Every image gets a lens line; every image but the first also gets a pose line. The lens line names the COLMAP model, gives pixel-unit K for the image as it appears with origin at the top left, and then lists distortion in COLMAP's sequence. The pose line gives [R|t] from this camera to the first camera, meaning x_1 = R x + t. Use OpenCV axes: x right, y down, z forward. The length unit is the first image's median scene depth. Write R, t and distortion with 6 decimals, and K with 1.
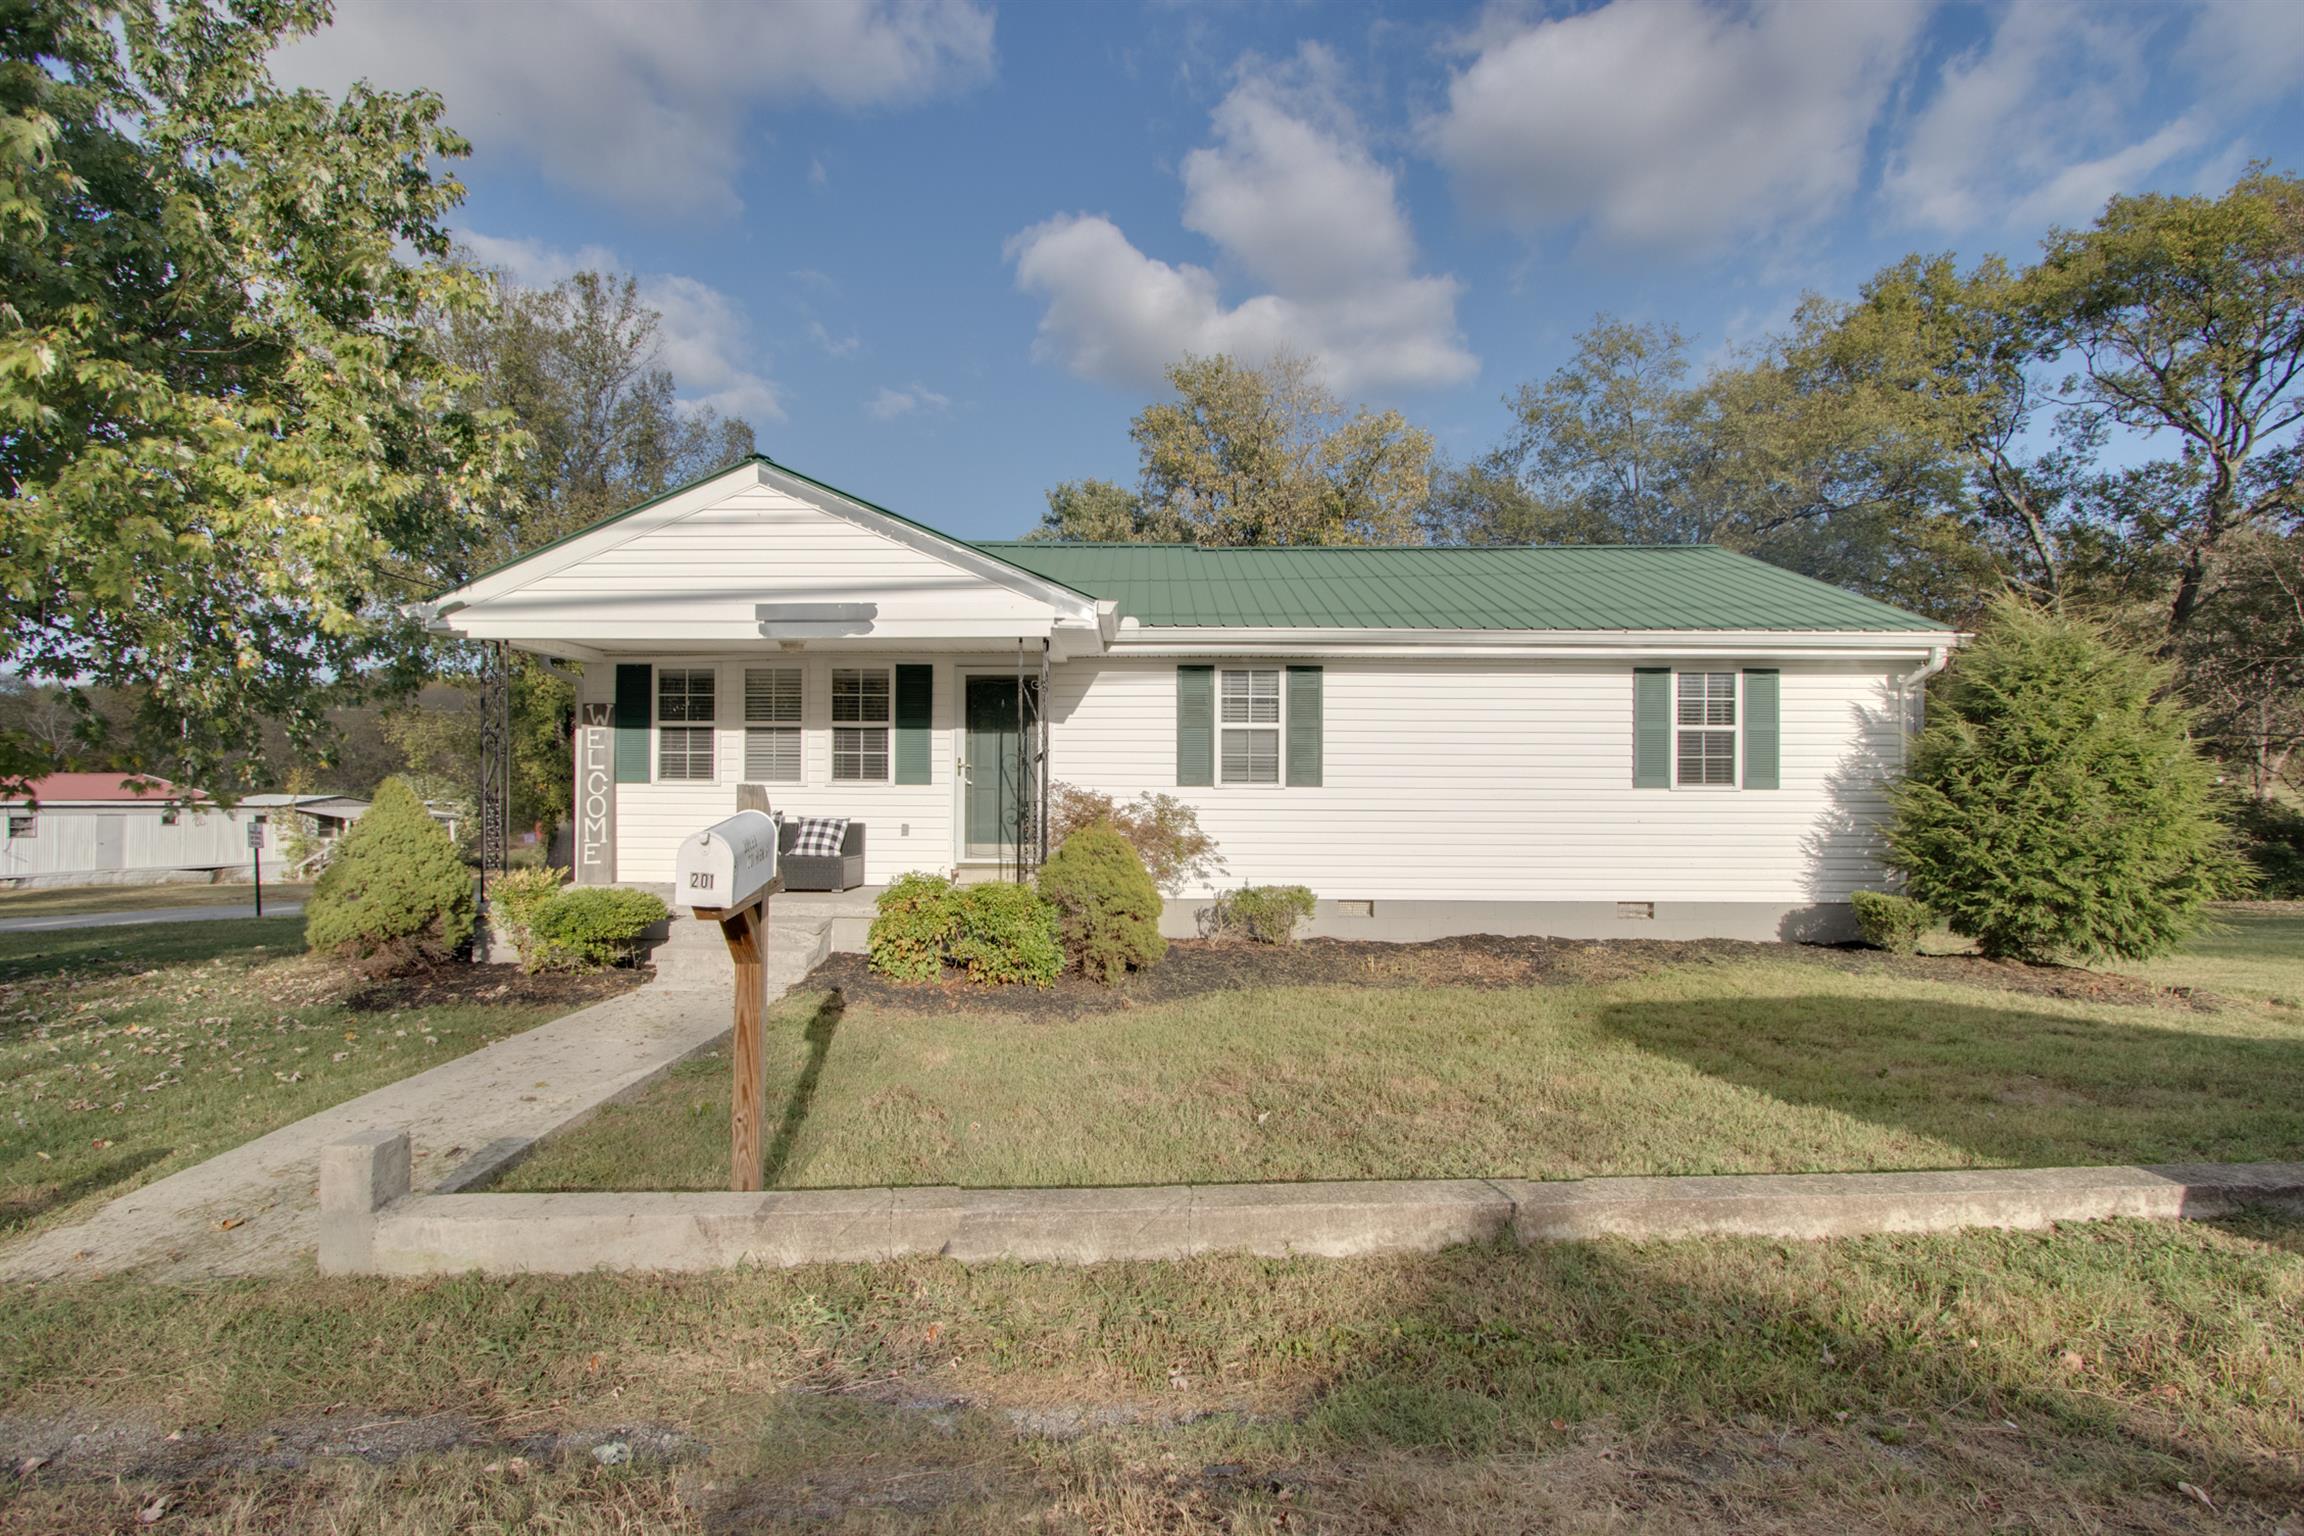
lens RADIAL K [[1062.3, 0, 1132.8], [0, 1062.3, 782.4], [0, 0, 1]] dist [-0.015883, 0.001662]
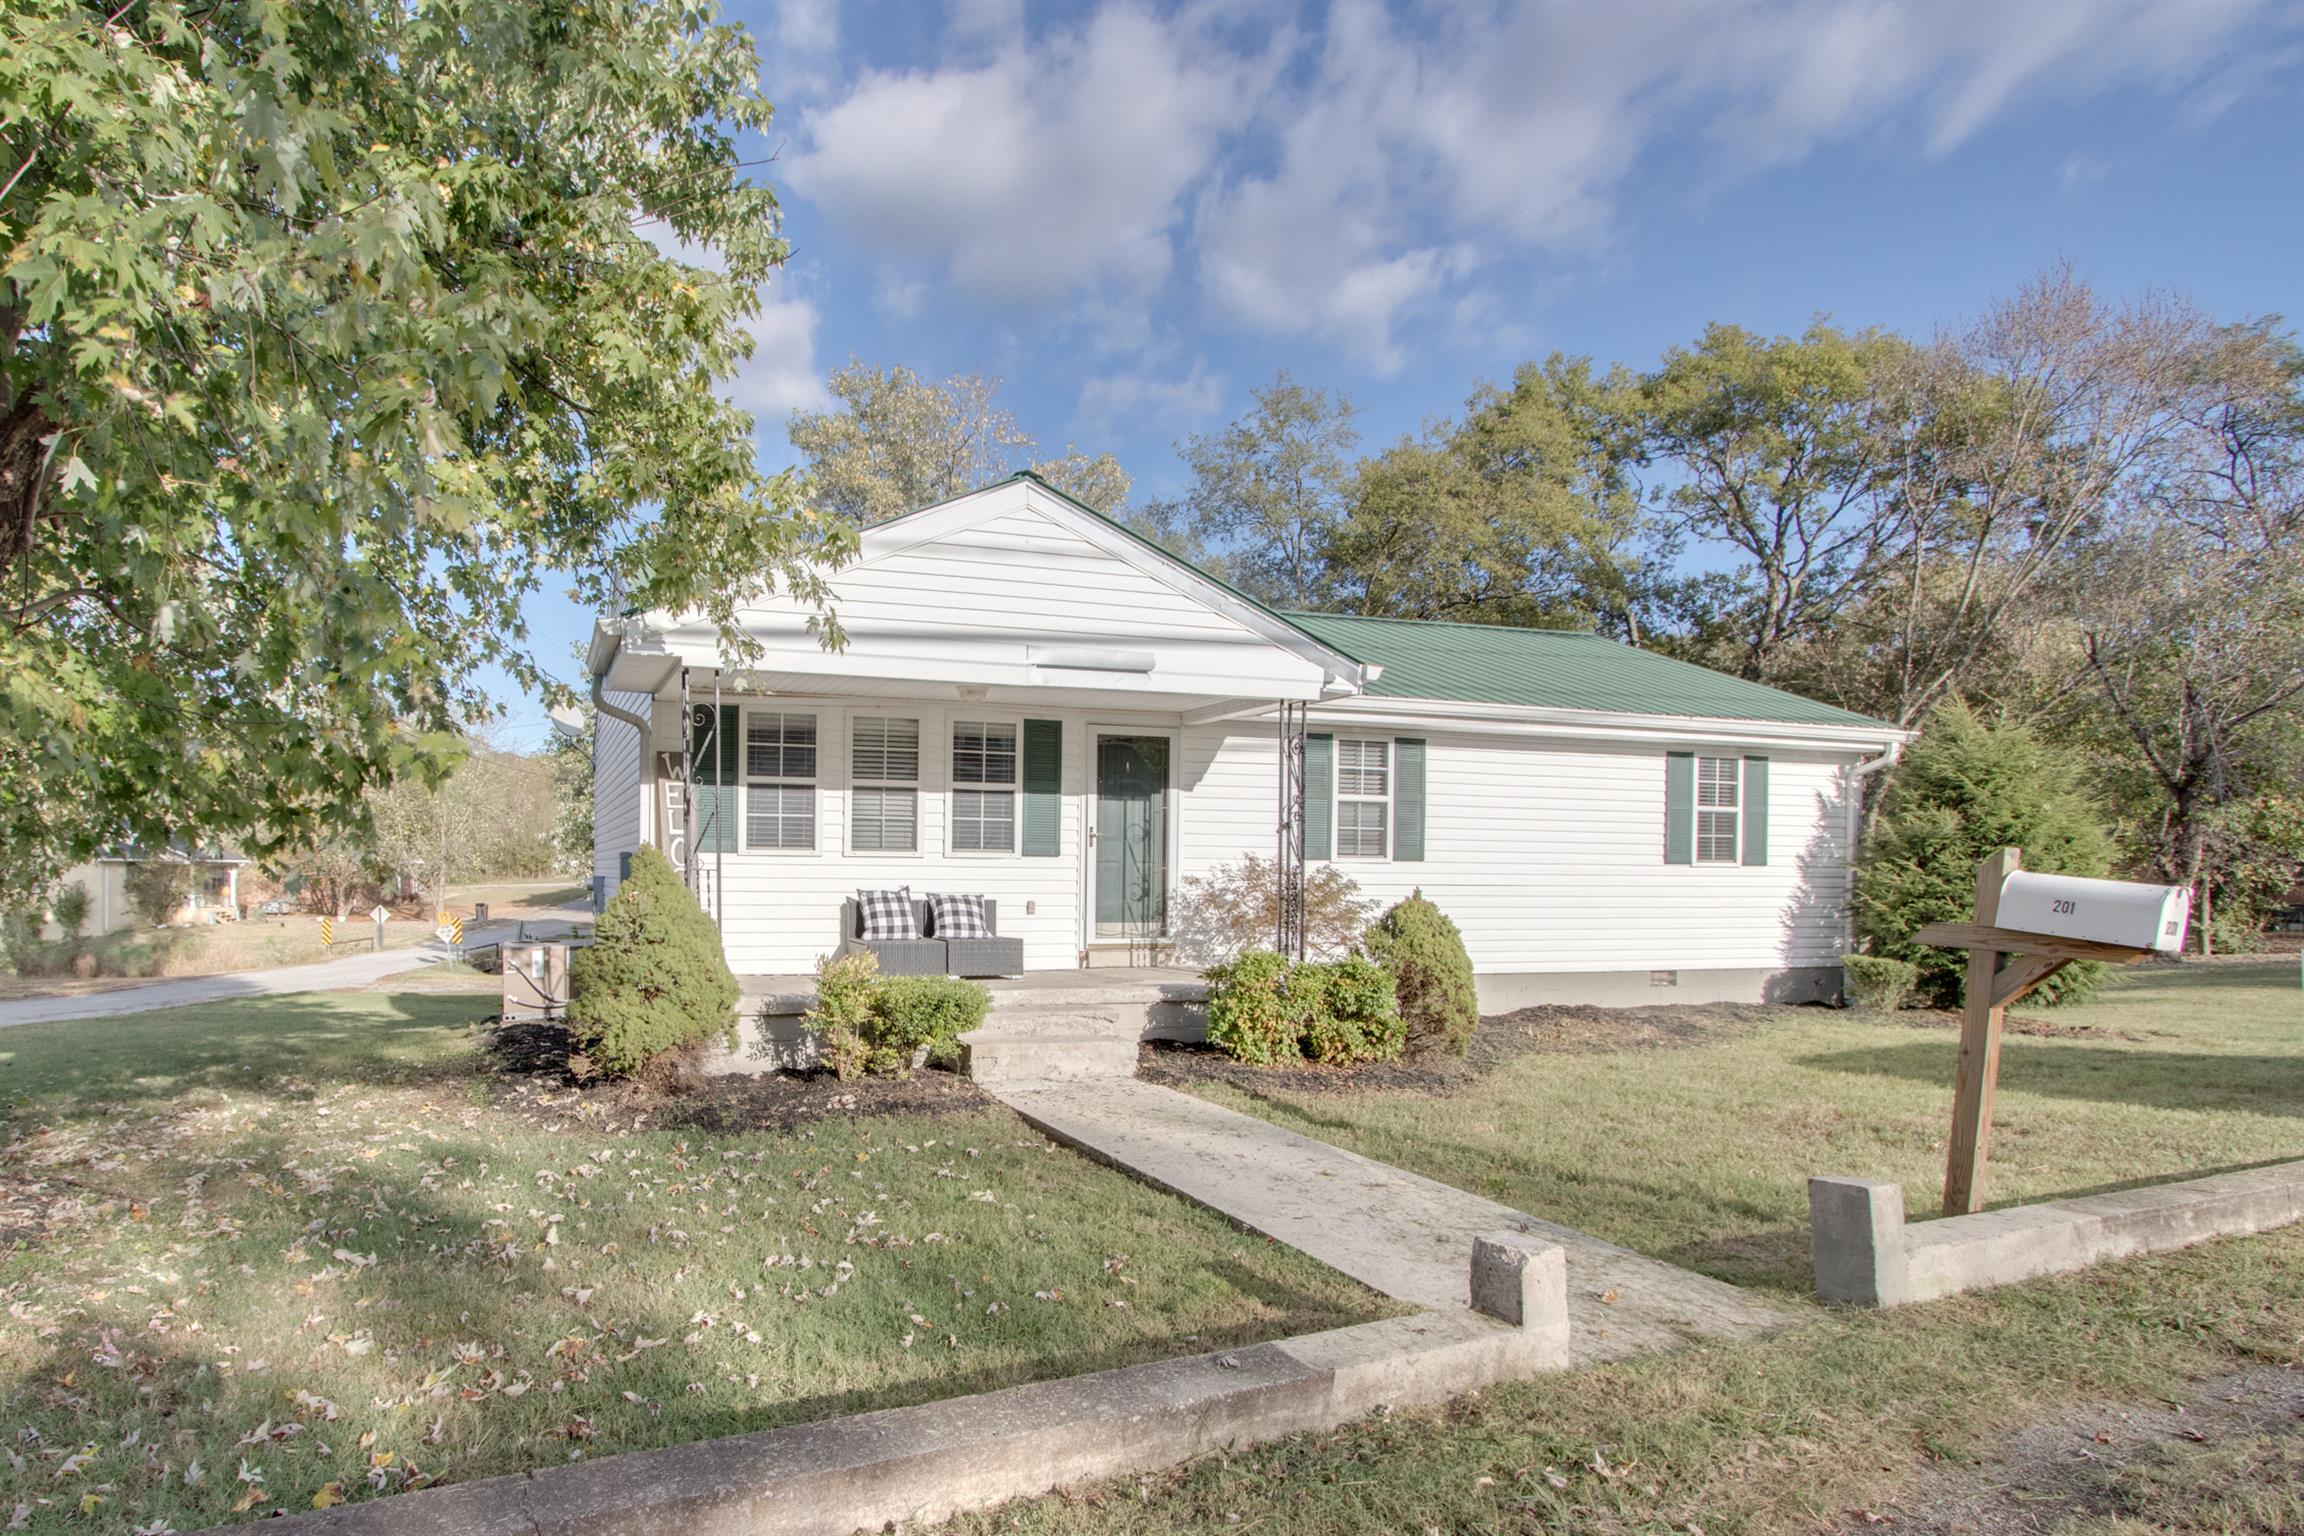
lens RADIAL K [[1263.3, 0, 943.2], [0, 1263.3, 881.7], [0, 0, 1]] dist [0.000769, 0.000658]
pose [[0.943331, 0.000160, 0.331853, -0.635169], [-0.005316, 0.999879, 0.014629, 0.008147], [-0.331810, -0.015564, 0.943218, 0.036623]]
